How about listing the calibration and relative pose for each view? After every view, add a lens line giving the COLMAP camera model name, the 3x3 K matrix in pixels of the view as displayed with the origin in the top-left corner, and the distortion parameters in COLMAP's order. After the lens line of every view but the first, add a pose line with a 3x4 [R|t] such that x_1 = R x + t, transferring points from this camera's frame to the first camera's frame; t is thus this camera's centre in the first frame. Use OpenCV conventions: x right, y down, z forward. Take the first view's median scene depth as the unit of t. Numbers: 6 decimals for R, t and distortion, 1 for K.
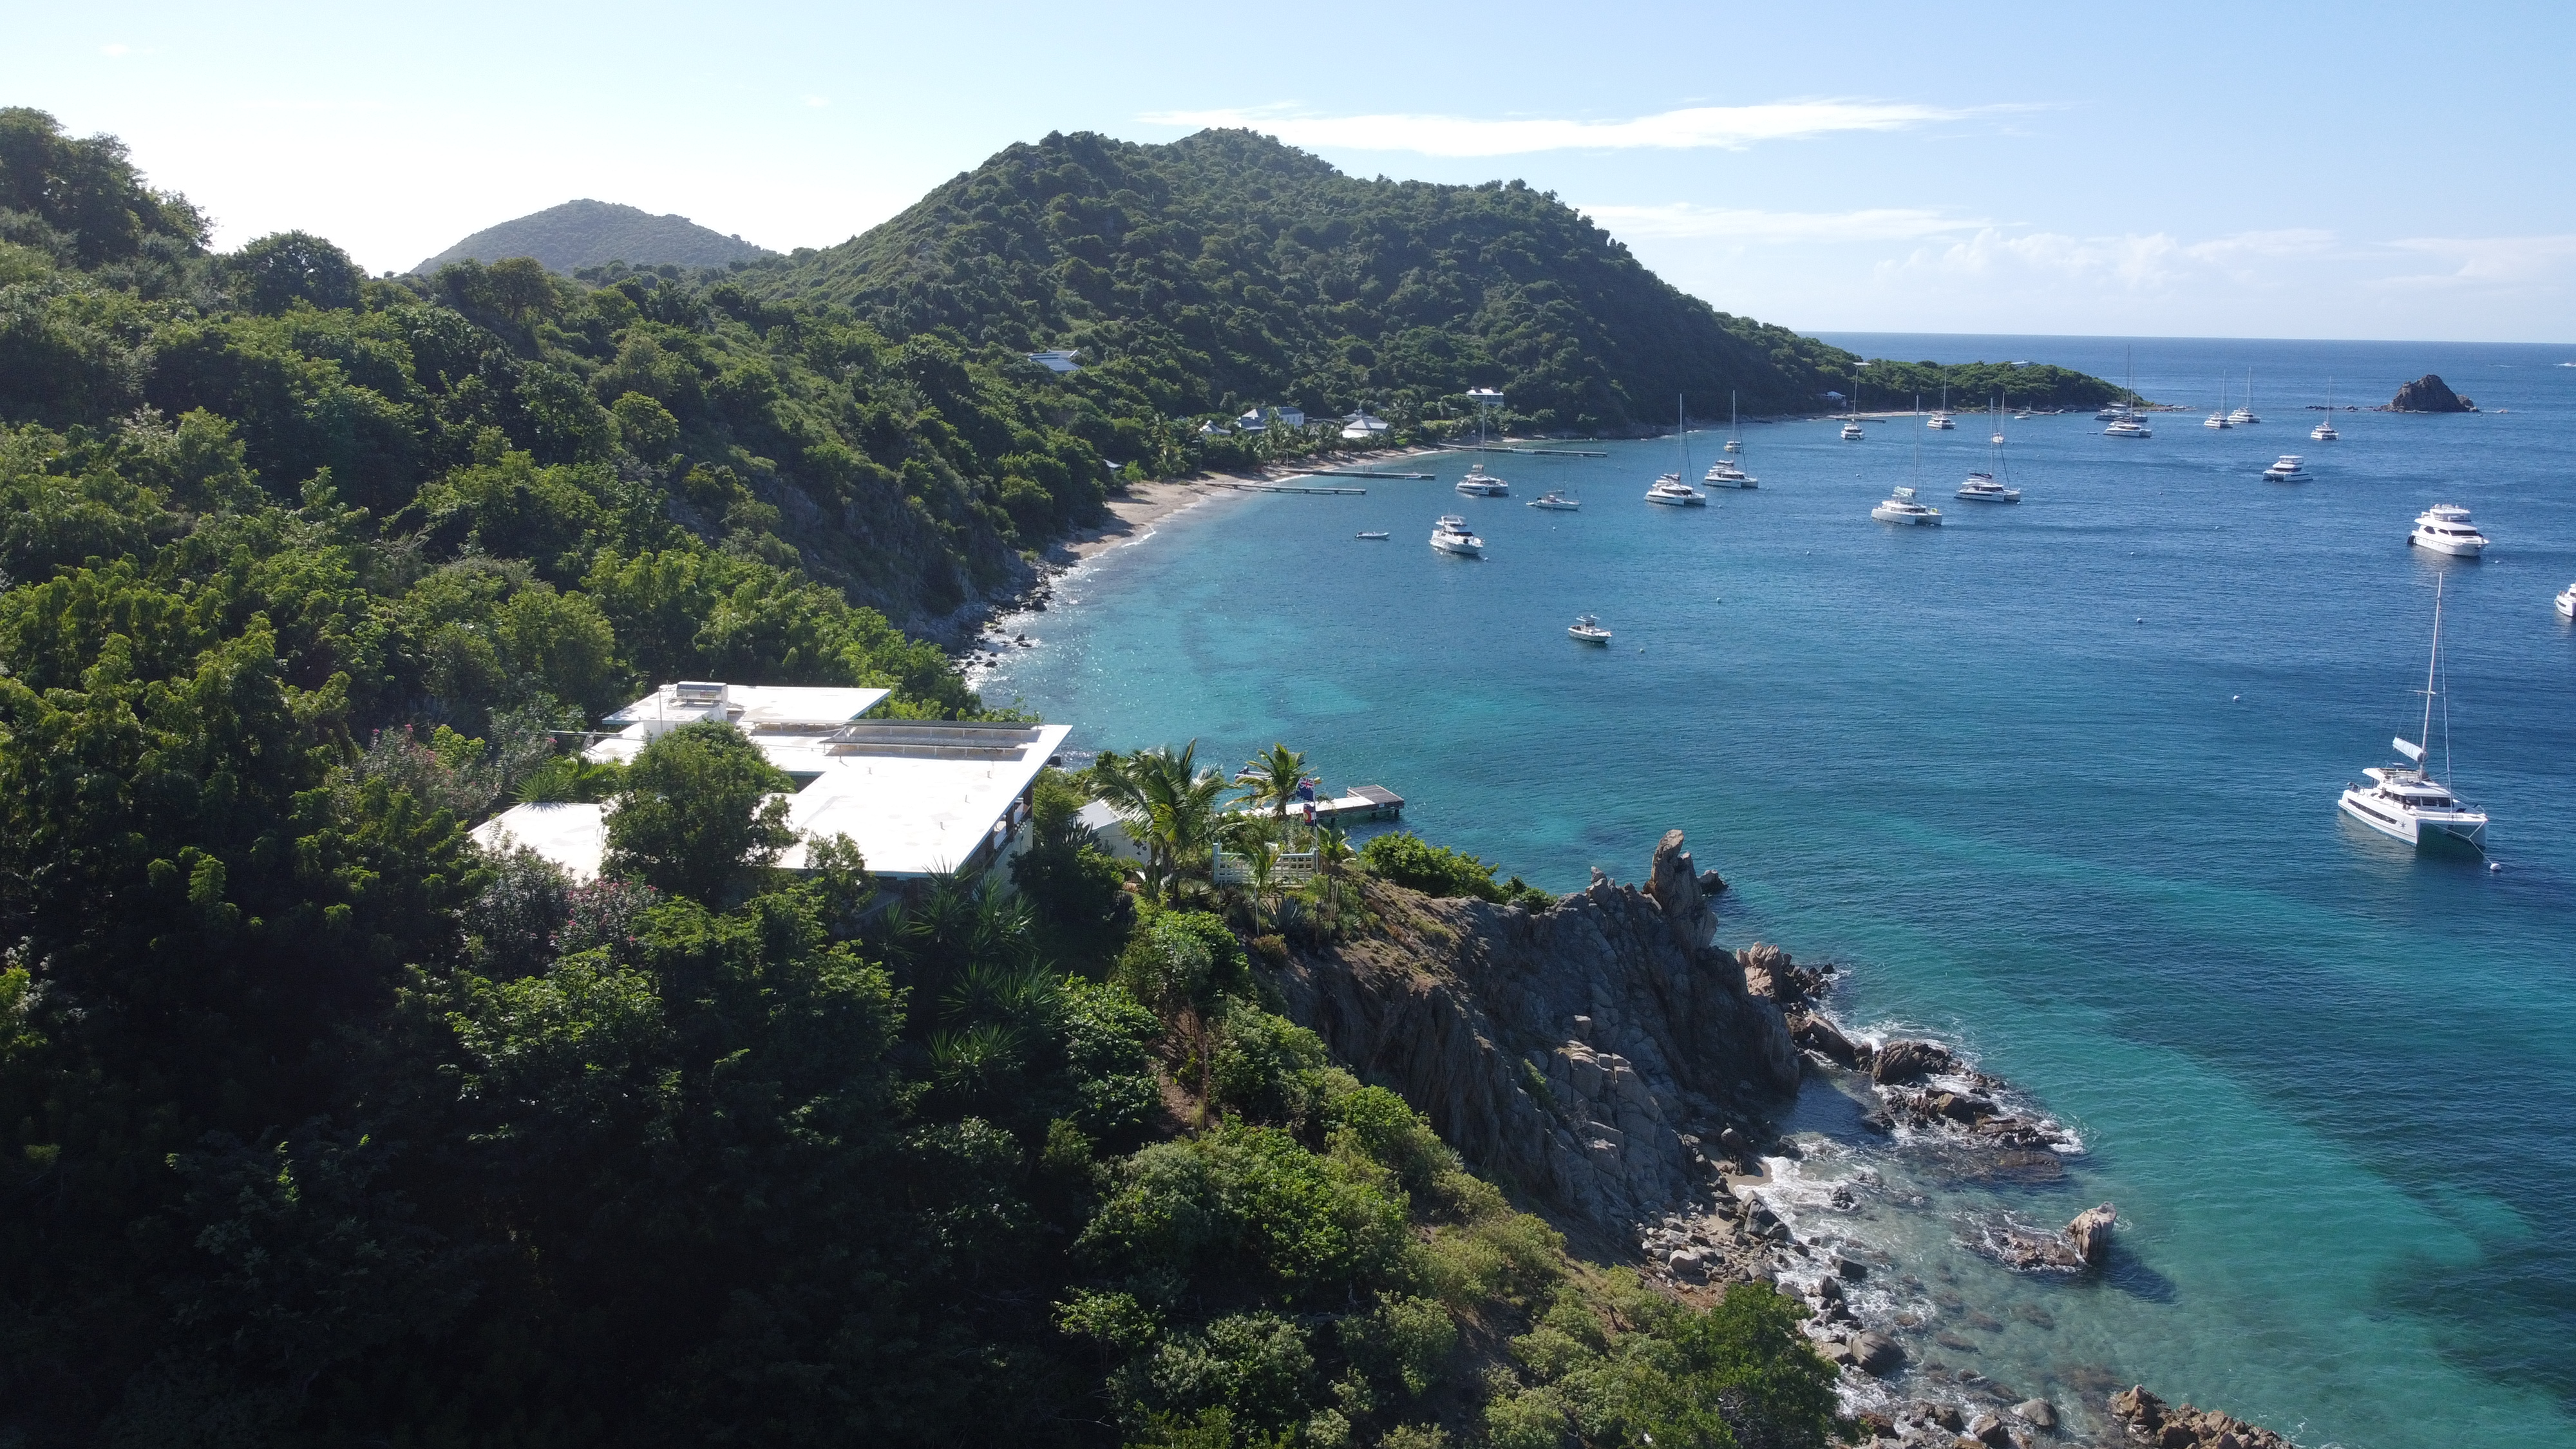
lens RADIAL K [[1948.2, 0, 1288.0], [0, 1948.2, 724.5], [0, 0, 1]] dist [0.014346, -0.028636]
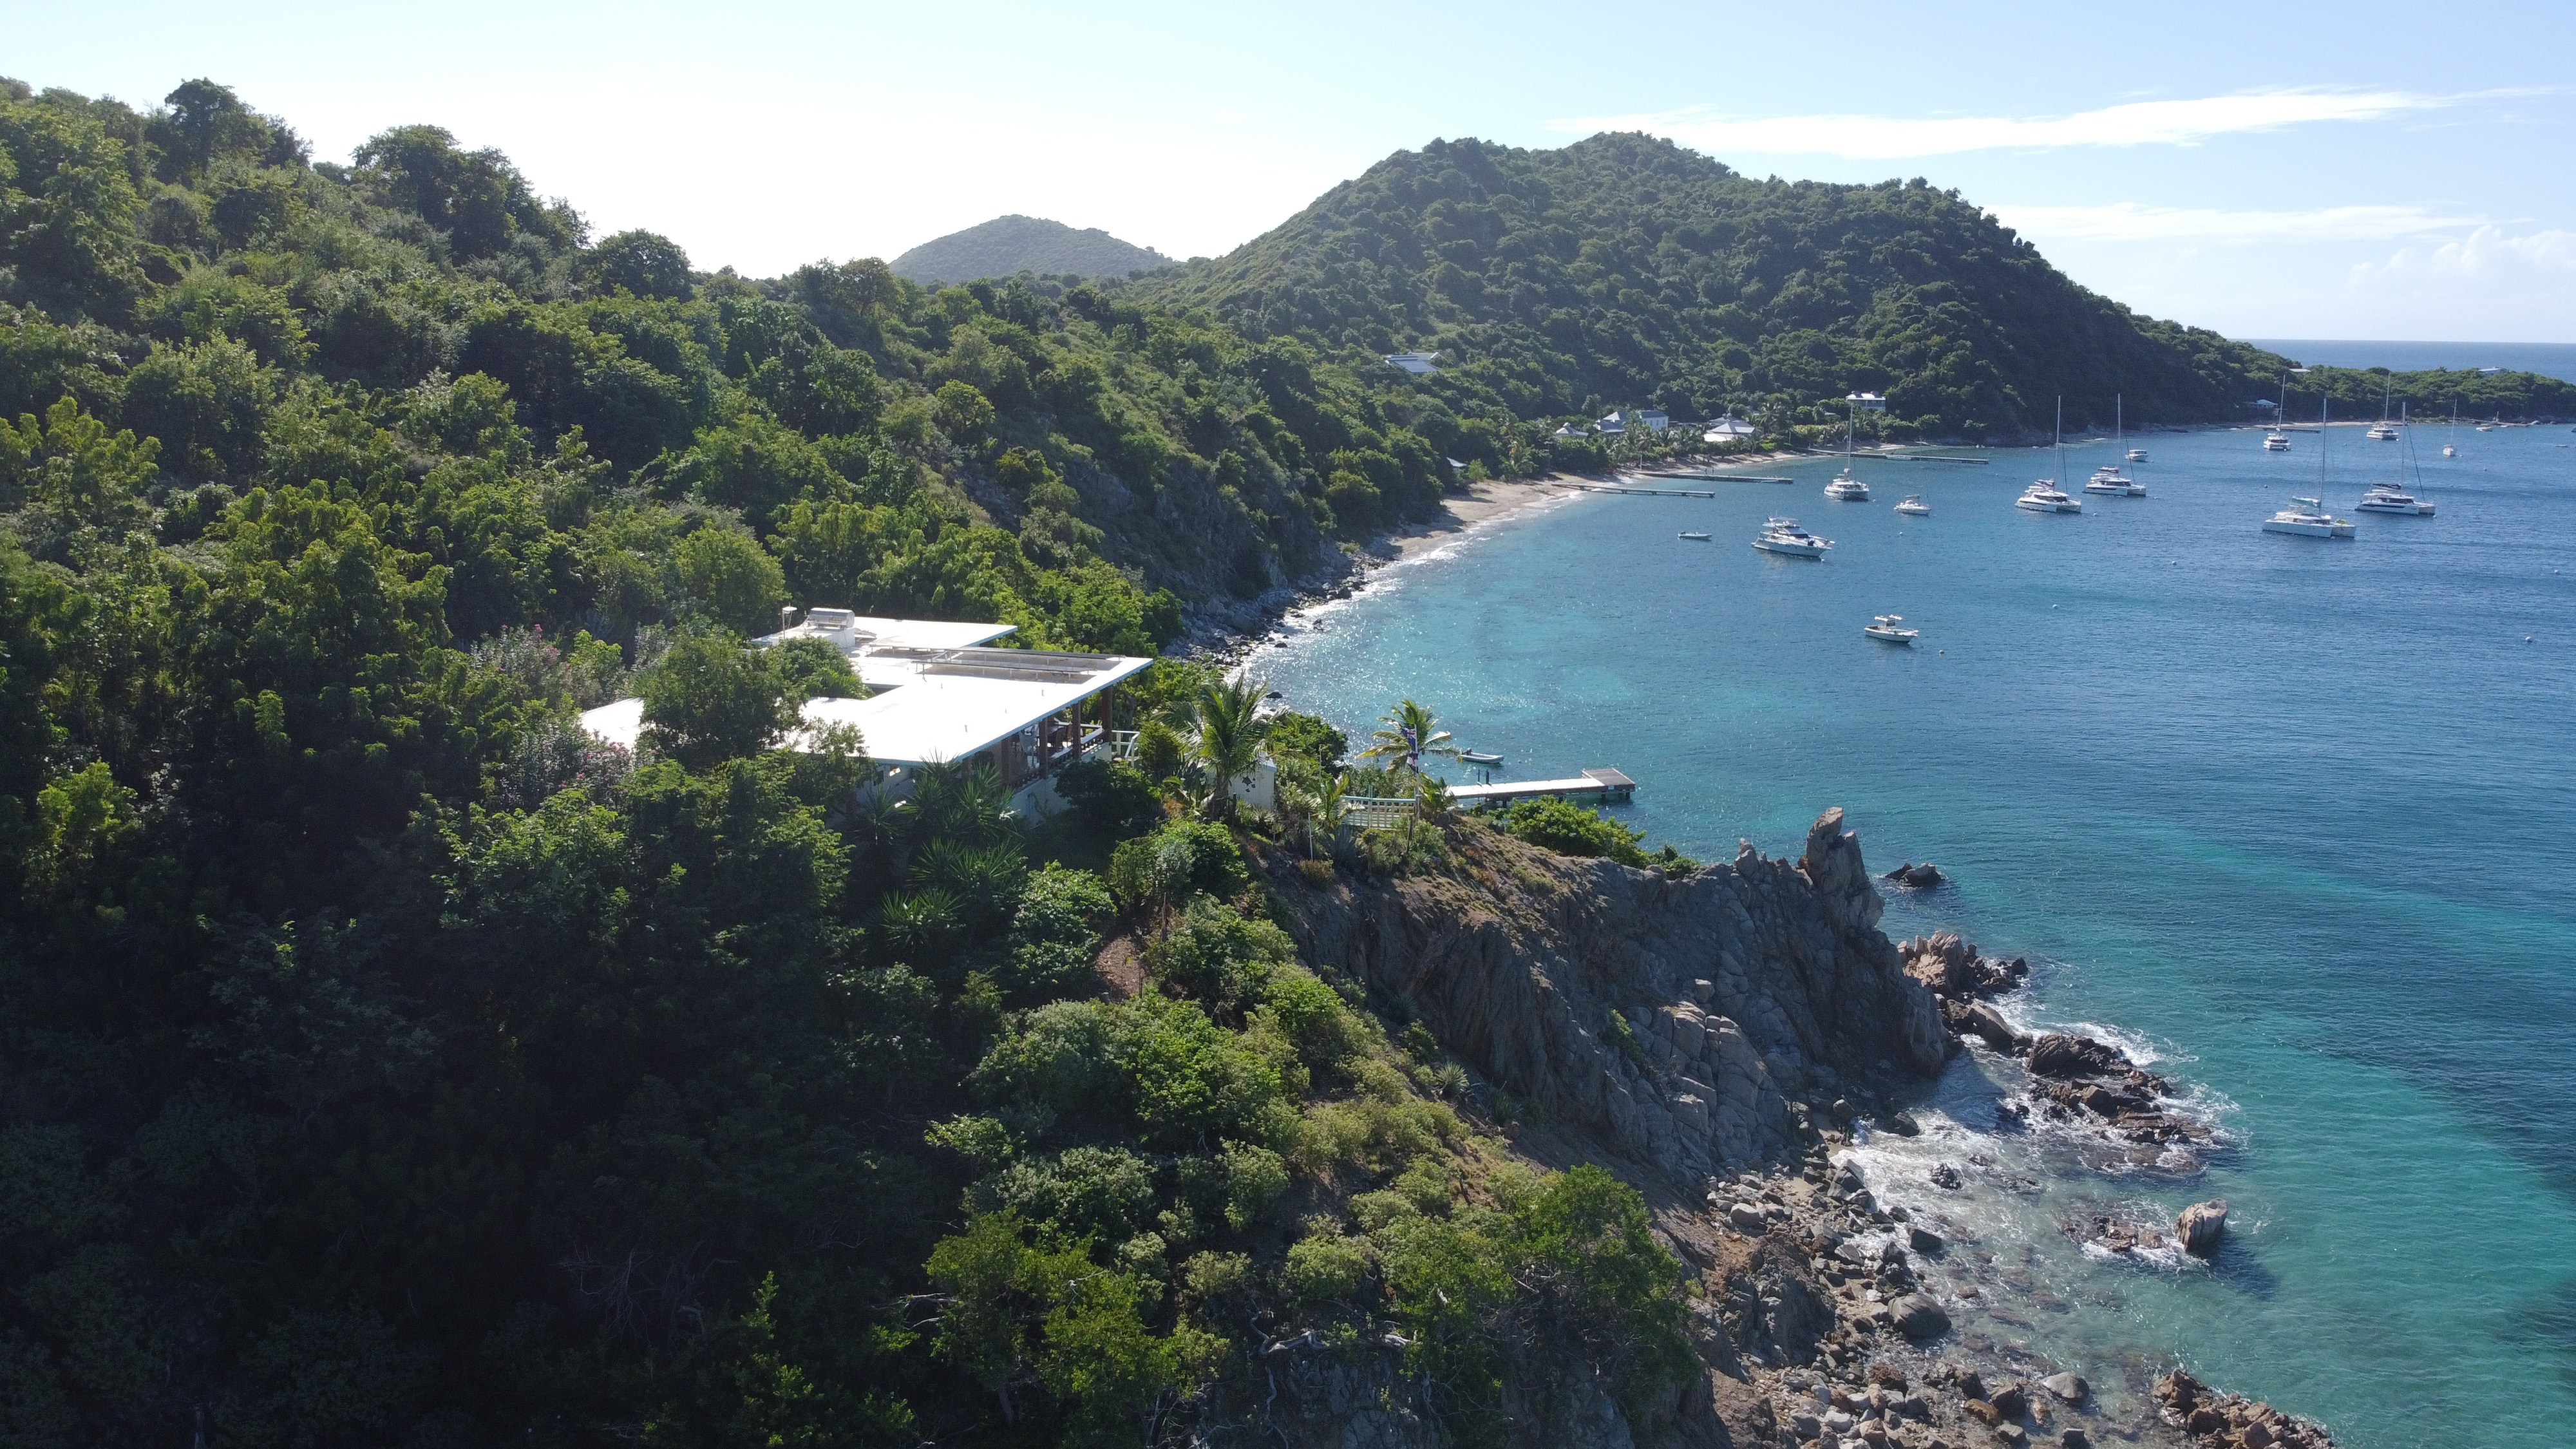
lens RADIAL K [[1948.2, 0, 1288.0], [0, 1948.2, 724.5], [0, 0, 1]] dist [0.014346, -0.028636]
pose [[0.979263, 0.037854, -0.199027, 0.031712], [-0.038734, 0.999249, -0.000532, 0.006089], [0.198858, 0.008230, 0.979994, -0.007938]]
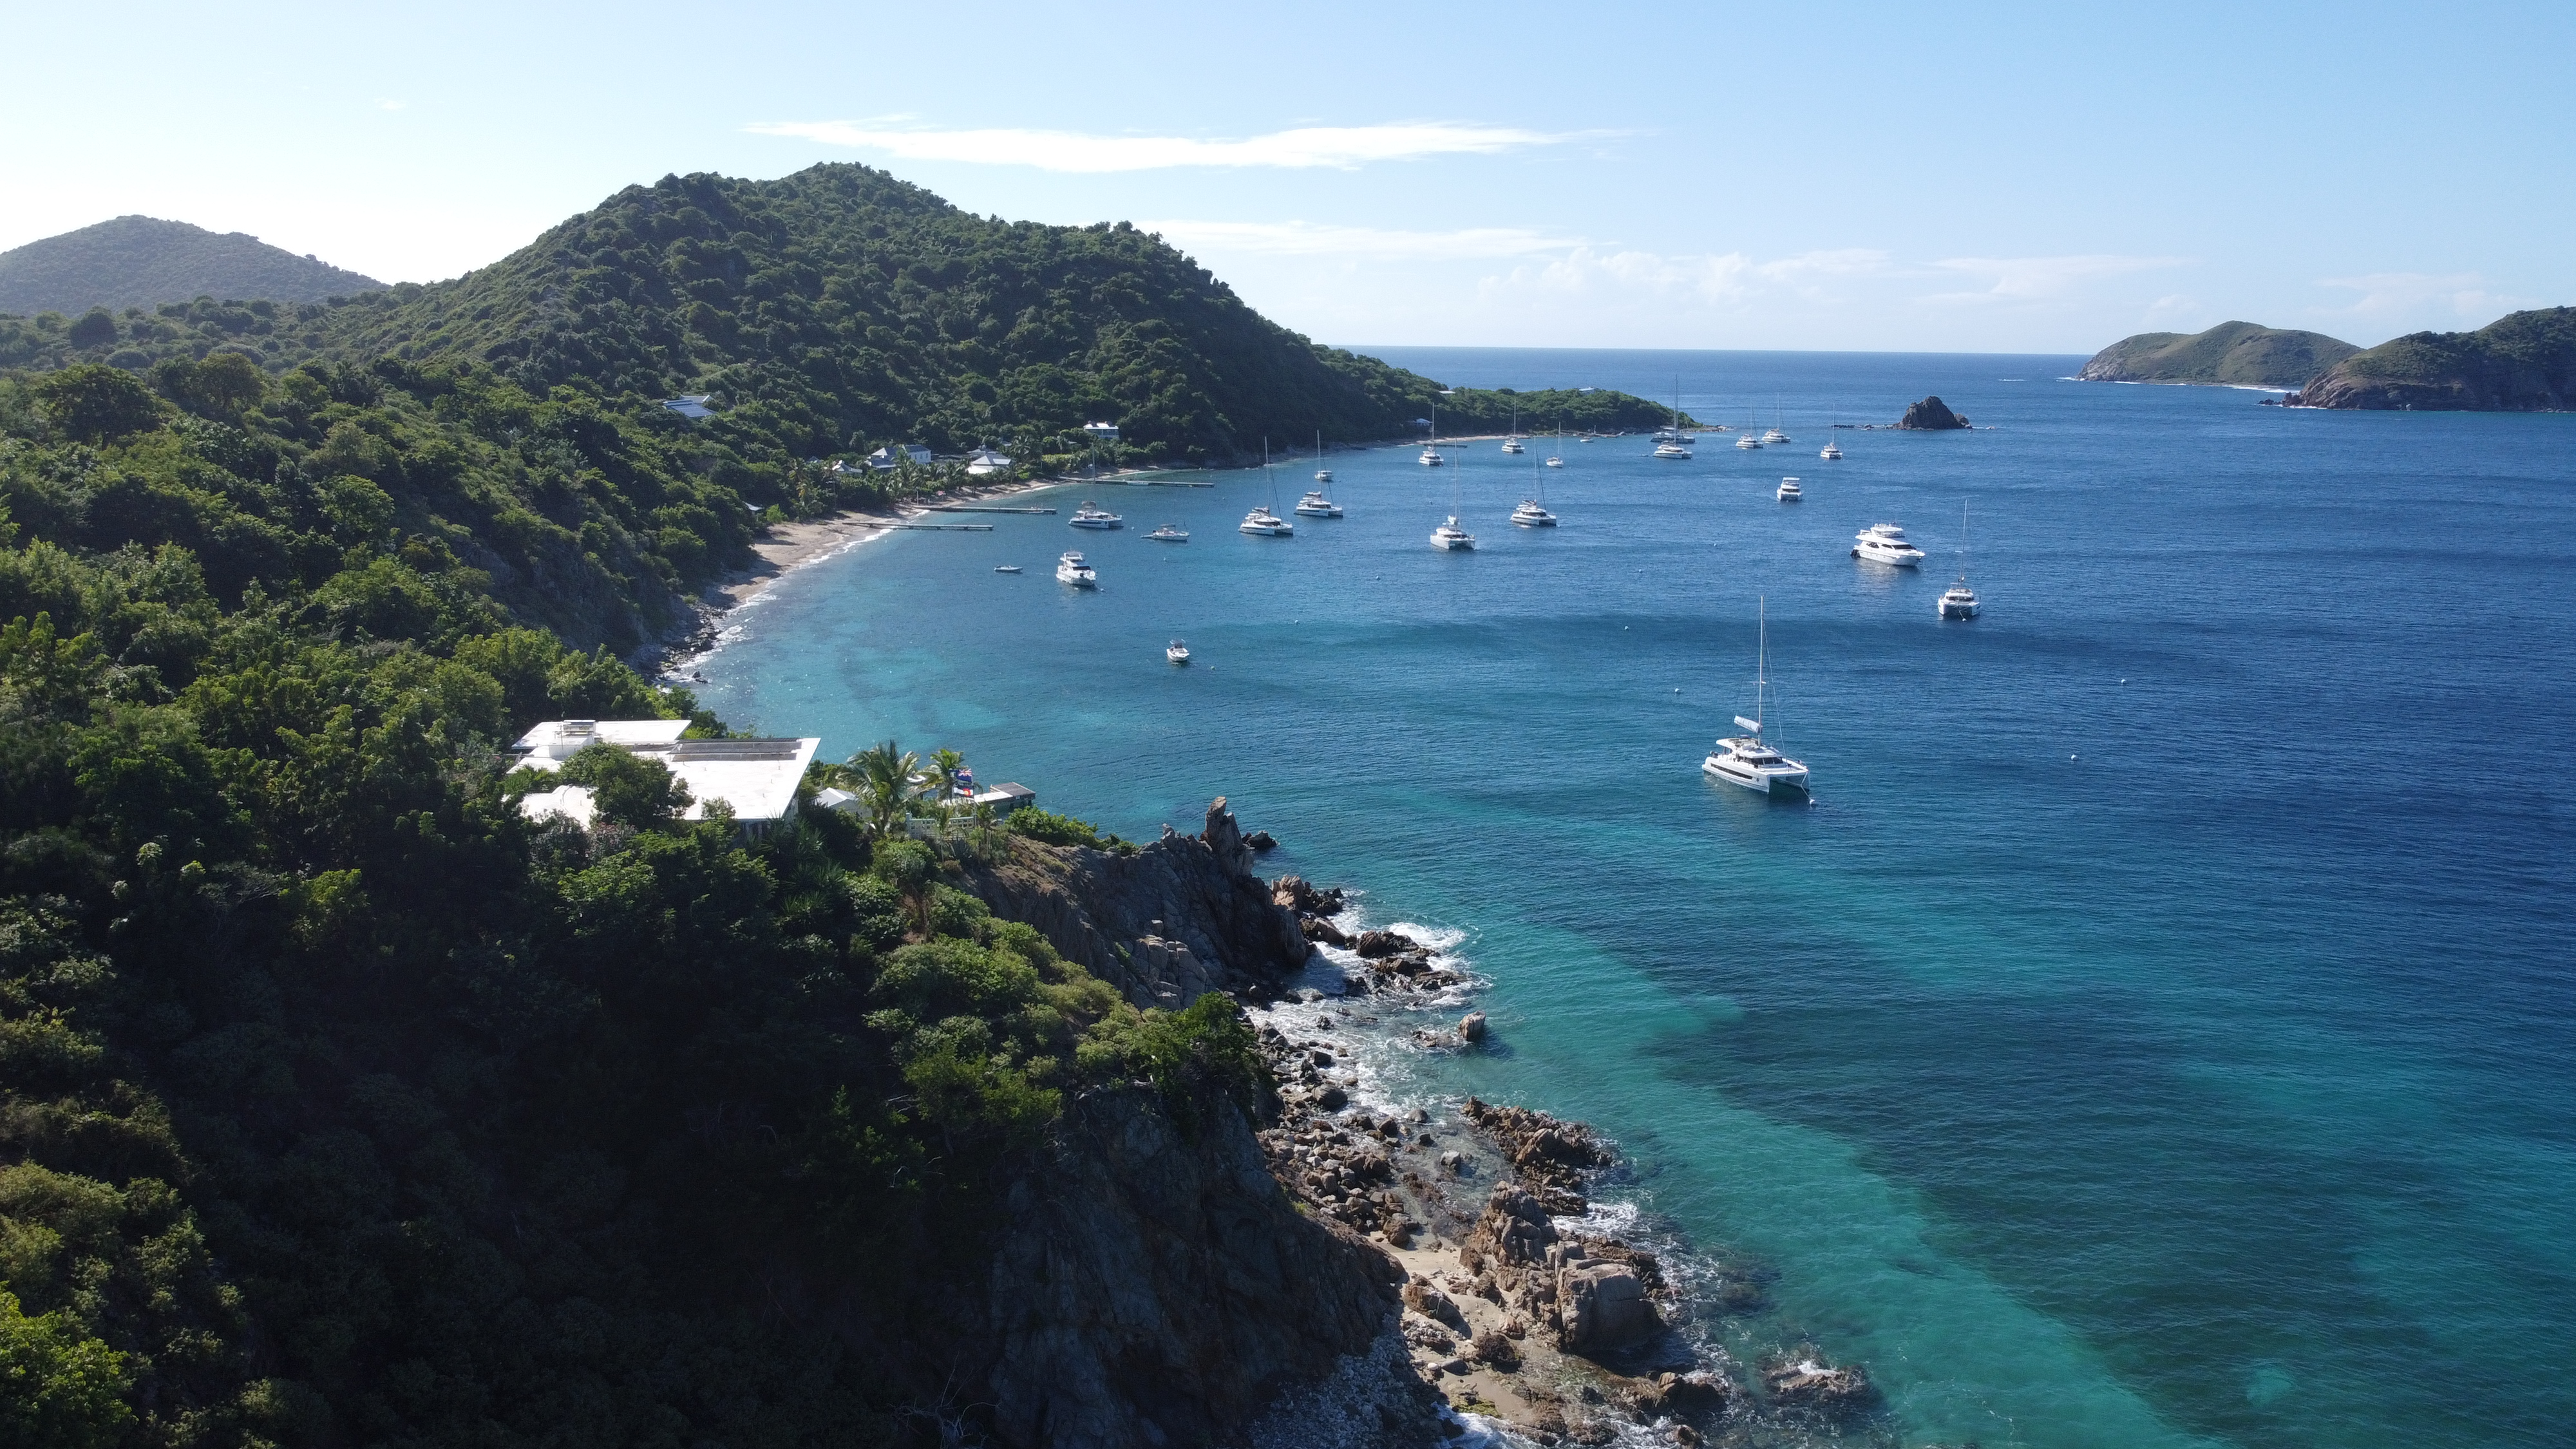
lens RADIAL K [[1948.2, 0, 1288.0], [0, 1948.2, 724.5], [0, 0, 1]] dist [0.014346, -0.028636]
pose [[0.981846, -0.039539, 0.185513, -0.005232], [0.040881, 0.999158, -0.003415, 0.001888], [-0.185222, 0.010938, 0.982636, -0.115340]]
